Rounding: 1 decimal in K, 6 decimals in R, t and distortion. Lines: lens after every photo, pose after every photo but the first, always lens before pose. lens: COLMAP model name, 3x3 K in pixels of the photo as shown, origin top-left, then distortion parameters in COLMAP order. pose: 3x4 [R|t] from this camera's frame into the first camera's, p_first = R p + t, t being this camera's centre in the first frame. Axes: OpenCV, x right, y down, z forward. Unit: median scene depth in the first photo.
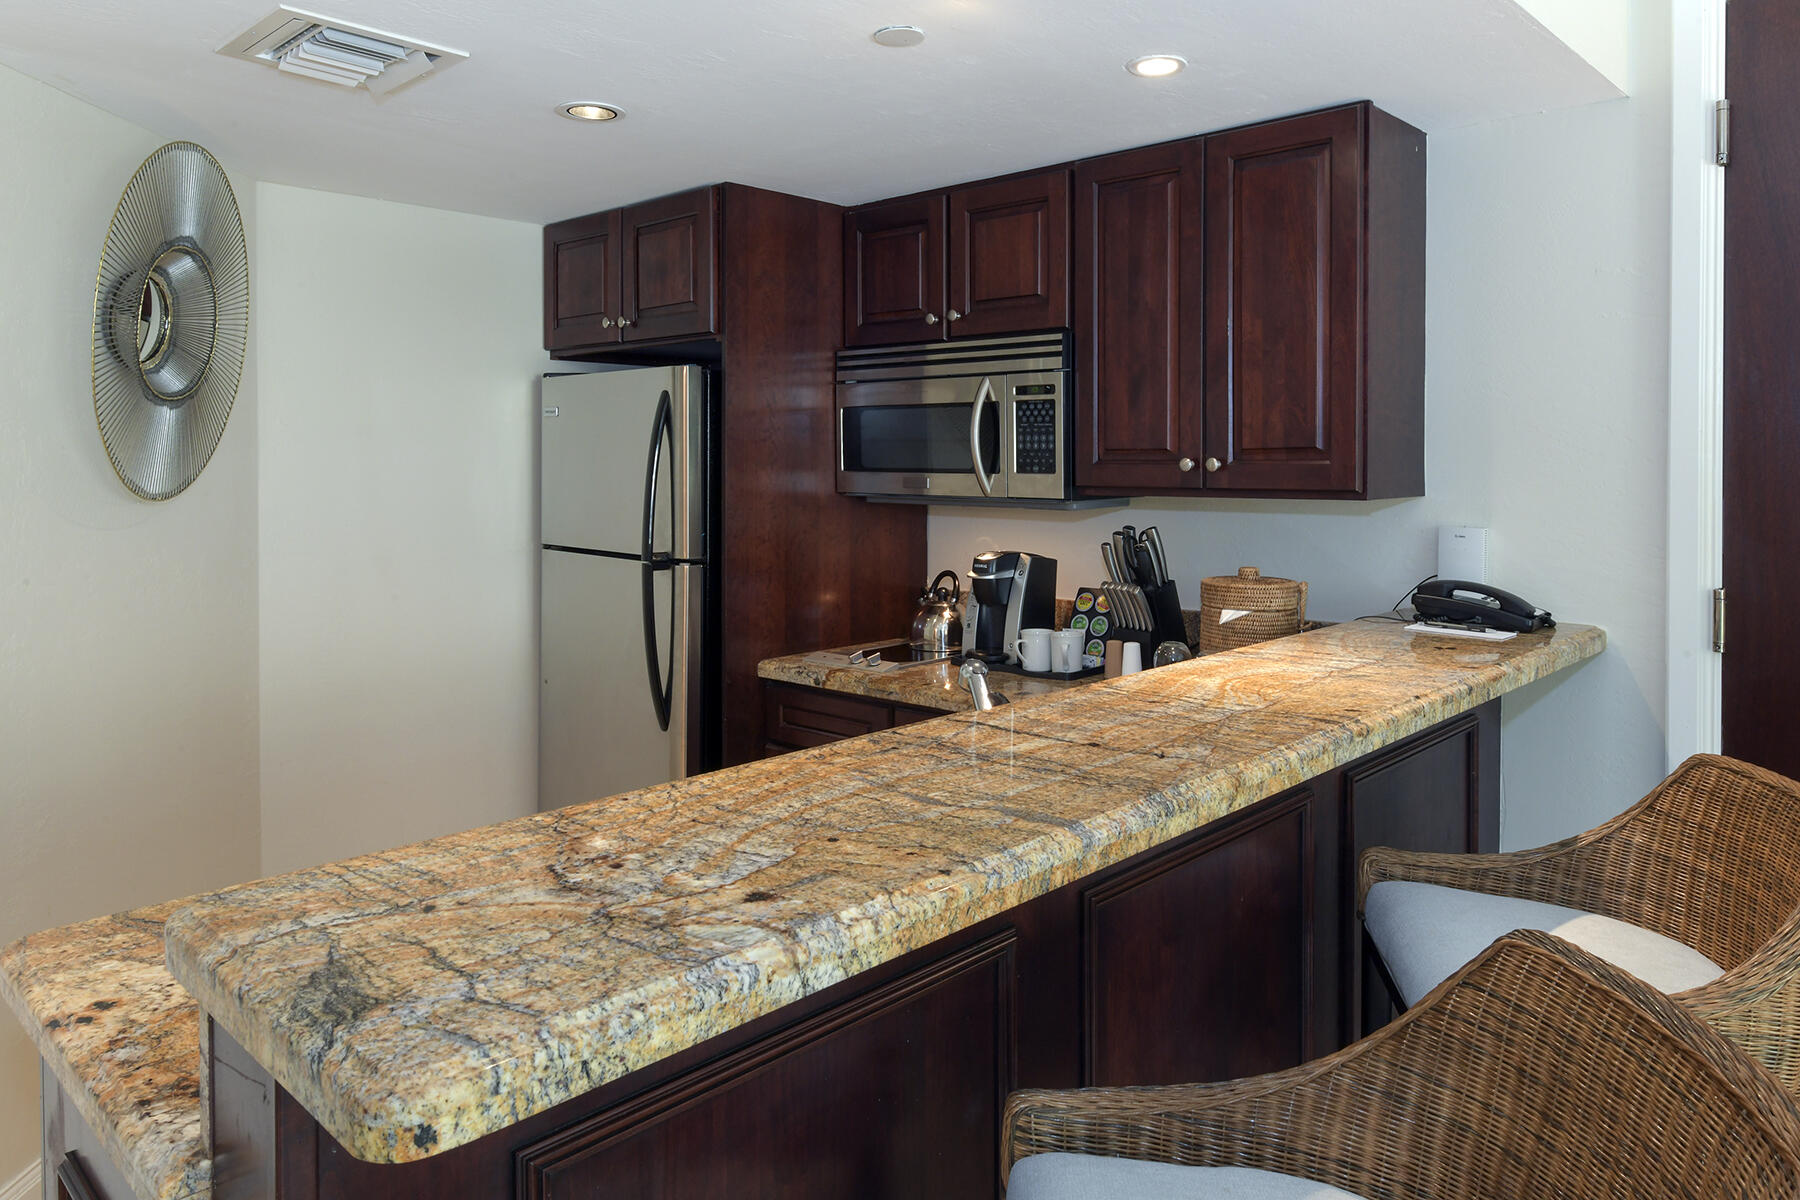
lens RADIAL K [[1218.2, 0, 902.5], [0, 1218.2, 624.3], [0, 0, 1]] dist [-0.031275, -0.000450]
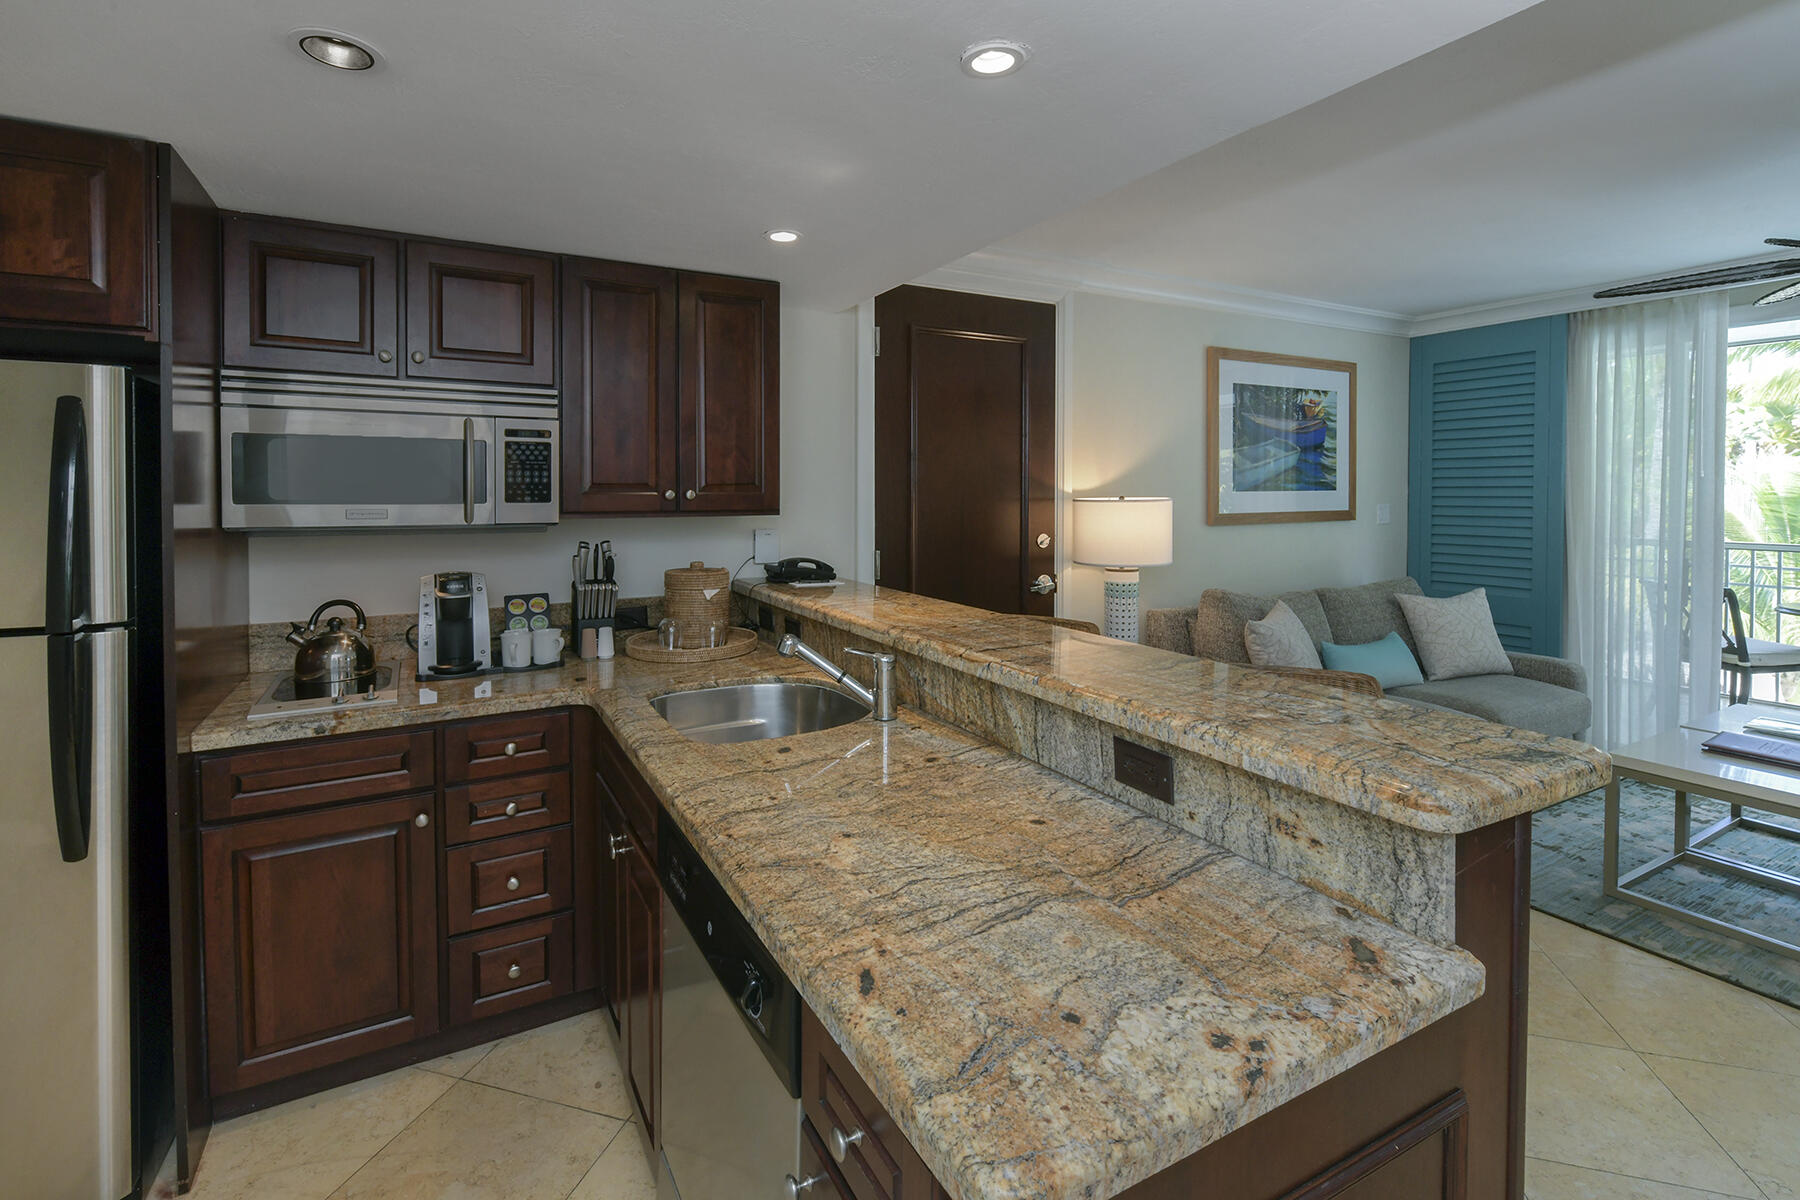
lens RADIAL K [[824.8, 0, 905.5], [0, 824.8, 554.5], [0, 0, 1]] dist [0.015415, 0.000102]
pose [[0.300200, -0.076615, 0.950794, -0.561641], [0.125580, 0.991268, 0.040226, -0.059657], [-0.945574, 0.107324, 0.307200, 0.405049]]
